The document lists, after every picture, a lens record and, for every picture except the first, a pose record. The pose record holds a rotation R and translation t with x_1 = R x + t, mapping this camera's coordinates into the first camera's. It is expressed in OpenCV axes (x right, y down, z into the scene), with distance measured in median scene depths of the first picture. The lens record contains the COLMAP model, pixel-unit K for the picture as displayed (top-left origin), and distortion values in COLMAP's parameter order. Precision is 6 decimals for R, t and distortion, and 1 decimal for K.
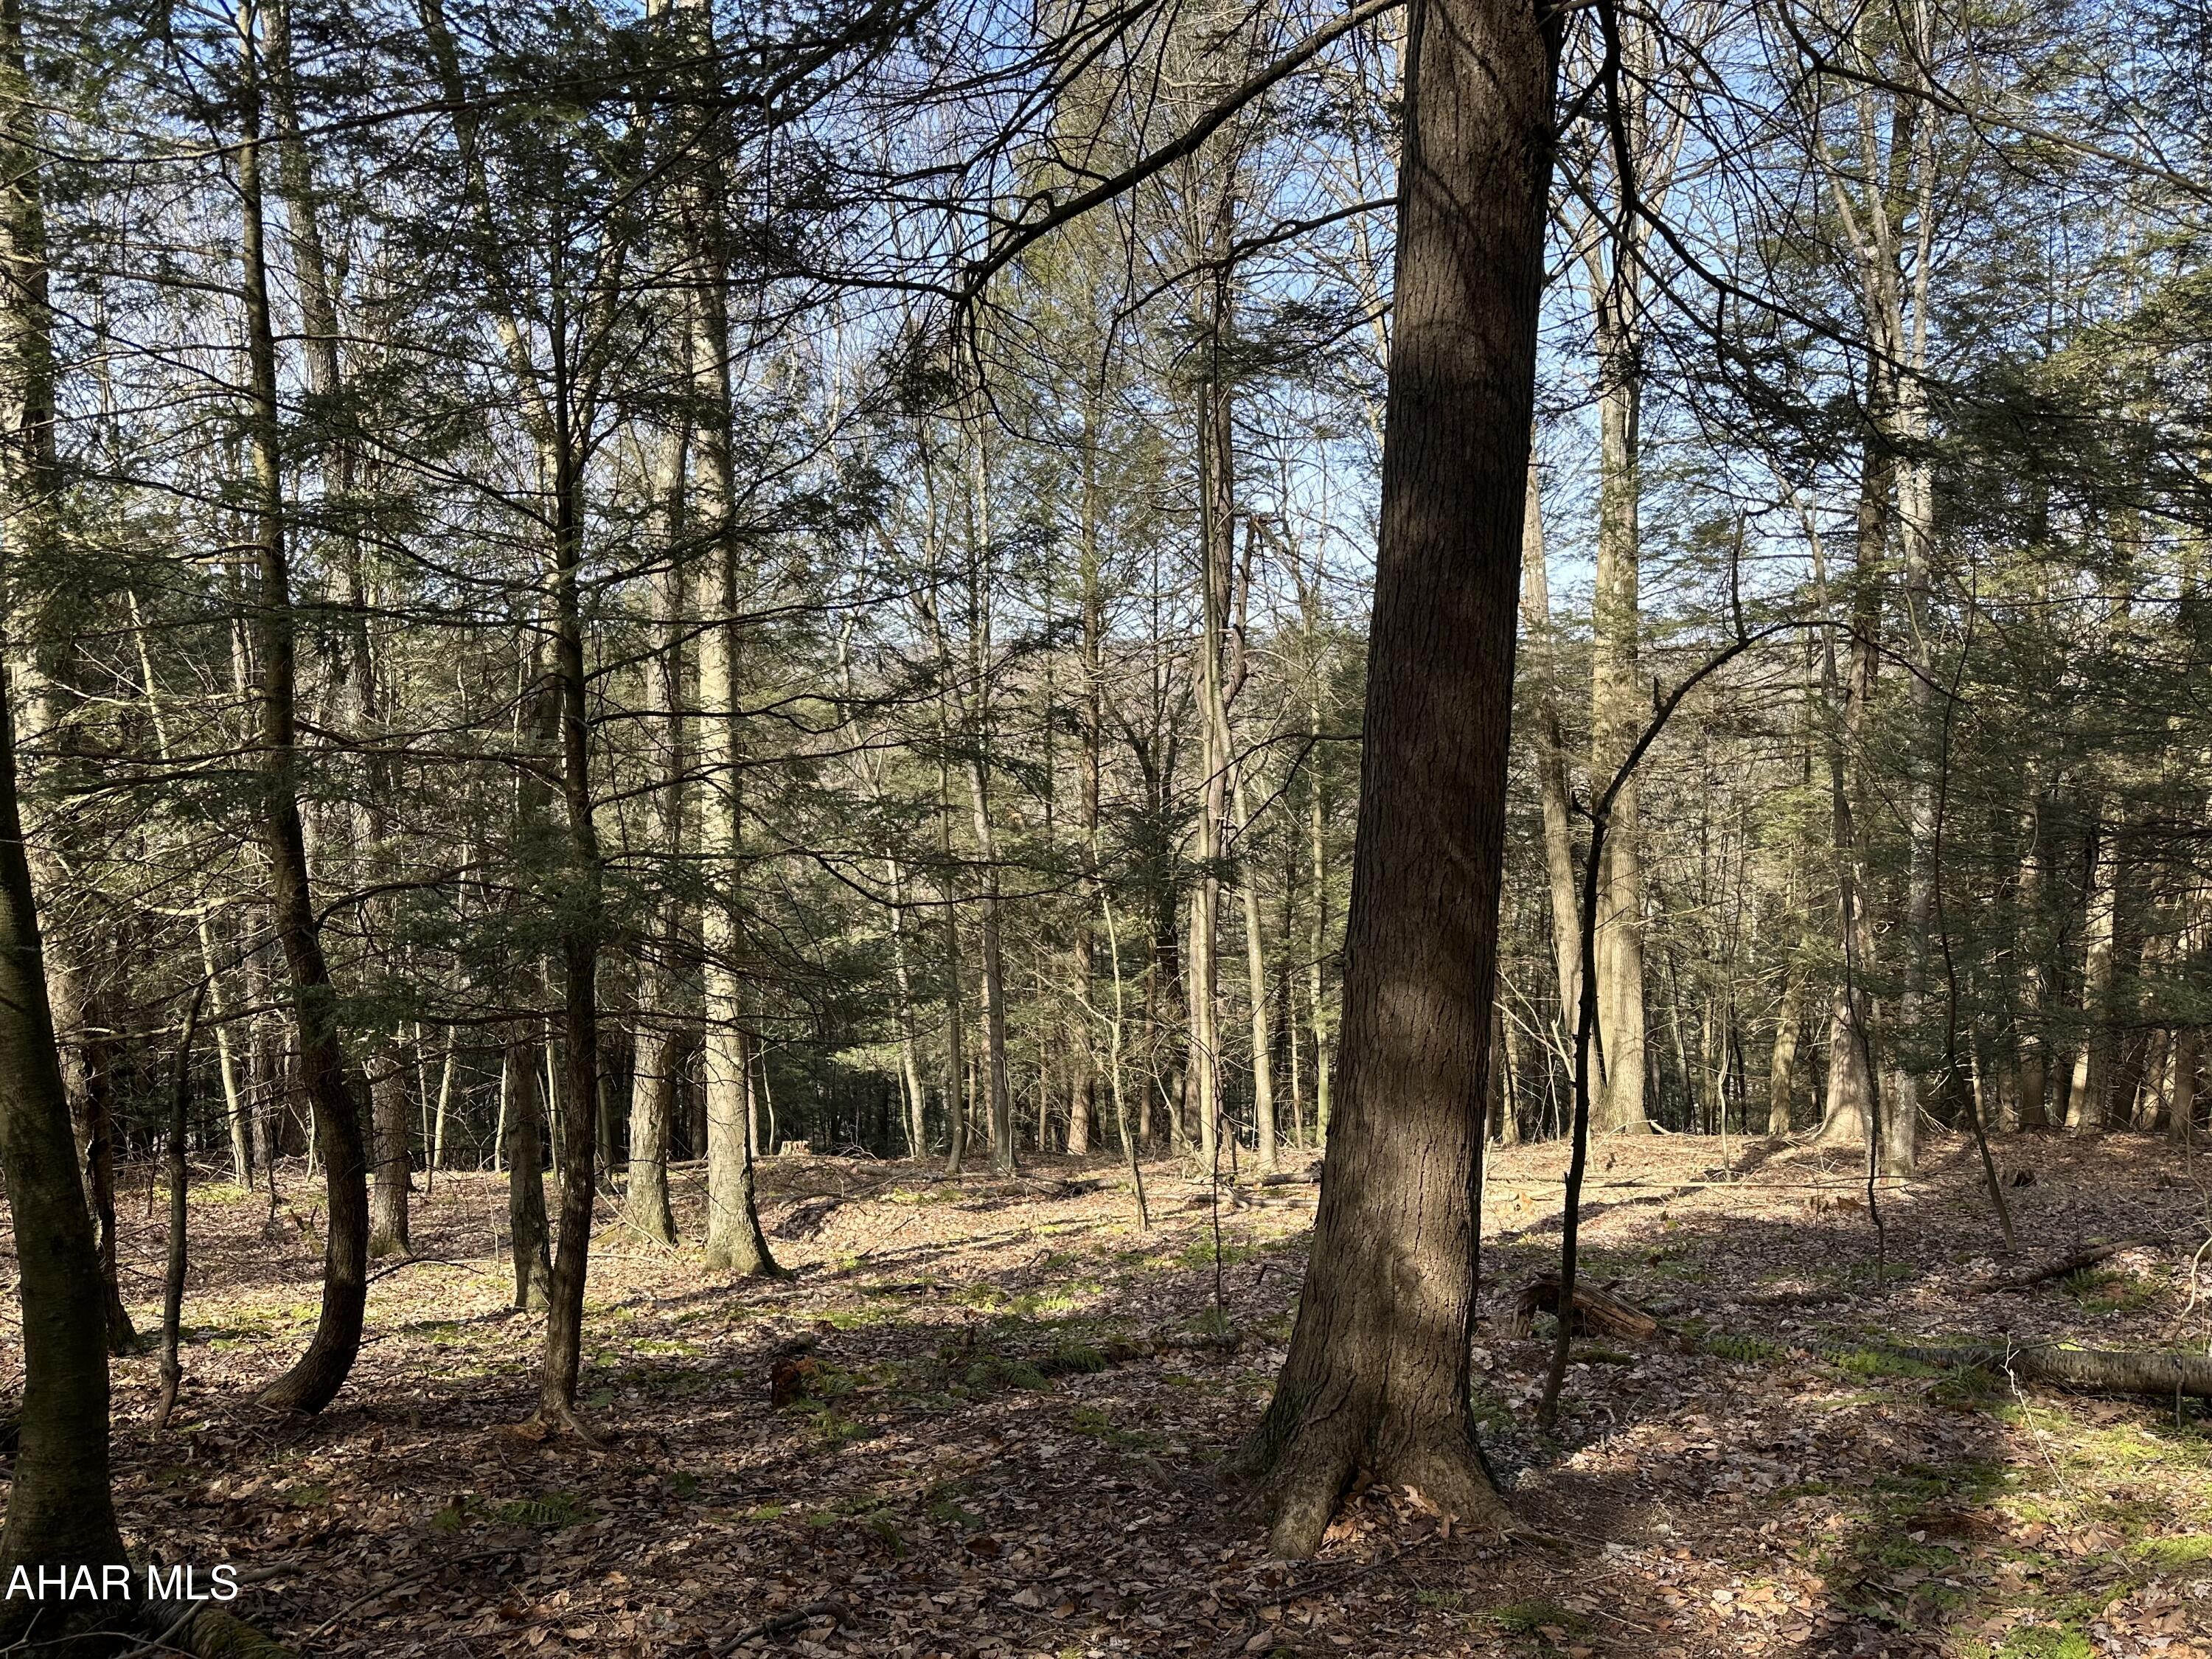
lens RADIAL K [[1525.5, 0, 1094.4], [0, 1525.5, 814.1], [0, 0, 1]] dist [0.006149, -0.015082]
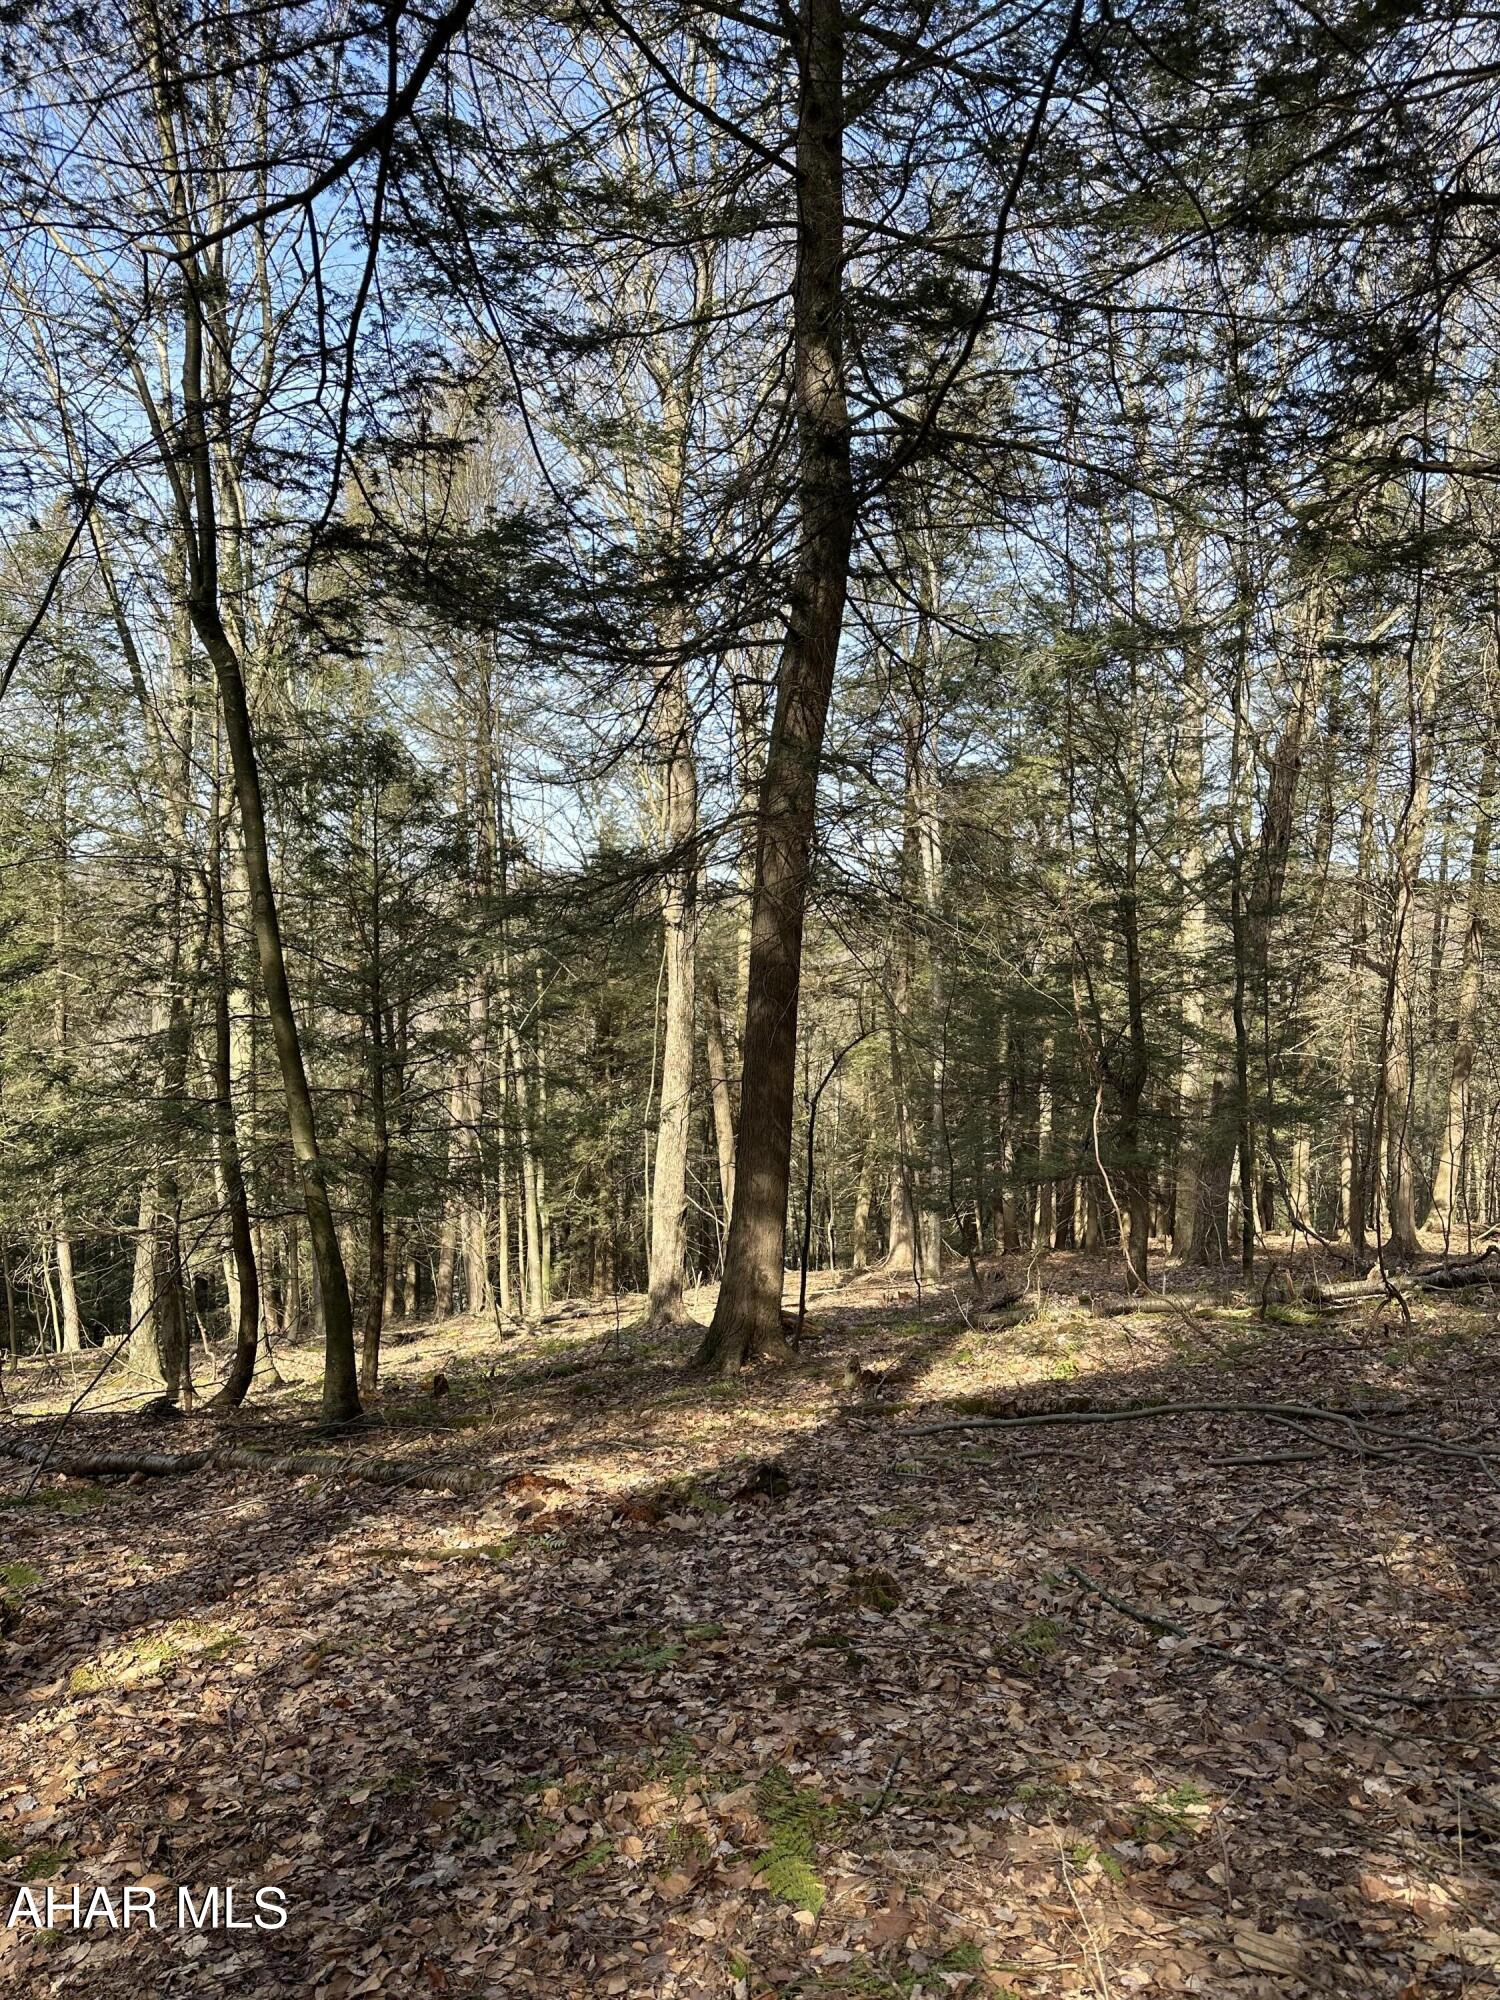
lens RADIAL K [[1379.3, 0, 758.0], [0, 1379.3, 993.7], [0, 0, 1]] dist [0.006149, -0.015082]
pose [[0.936244, -0.009489, 0.351223, -0.155845], [0.018824, 0.999554, -0.023175, -0.035983], [-0.350847, 0.028309, 0.936005, -0.312977]]
